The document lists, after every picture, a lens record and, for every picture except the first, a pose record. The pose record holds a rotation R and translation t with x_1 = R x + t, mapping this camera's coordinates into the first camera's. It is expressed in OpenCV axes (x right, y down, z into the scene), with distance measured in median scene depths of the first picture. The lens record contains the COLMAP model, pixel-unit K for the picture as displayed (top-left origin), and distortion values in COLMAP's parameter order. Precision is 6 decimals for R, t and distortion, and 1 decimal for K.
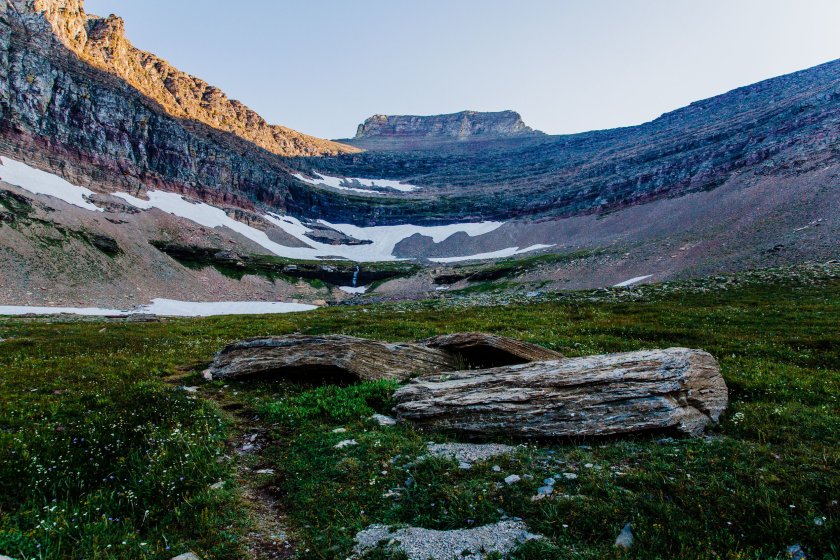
lens RADIAL K [[573.5, 0, 420.0], [0, 573.5, 280.0], [0, 0, 1]] dist [-0.119005, 0.079388]
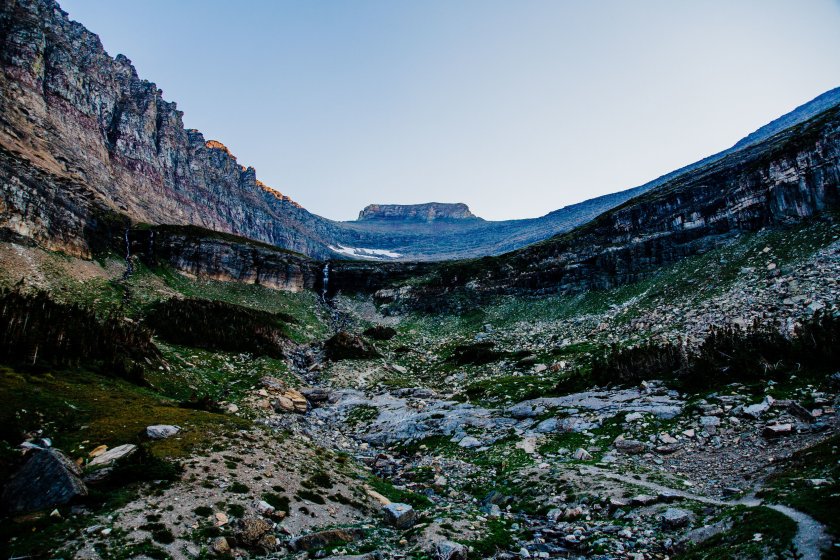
lens RADIAL K [[573.5, 0, 420.0], [0, 573.5, 280.0], [0, 0, 1]] dist [-0.119005, 0.079388]
pose [[0.998699, 0.011261, 0.049731, -0.029823], [-0.006097, 0.994683, -0.102799, 0.073352], [-0.050625, 0.102362, 0.993458, -0.593100]]
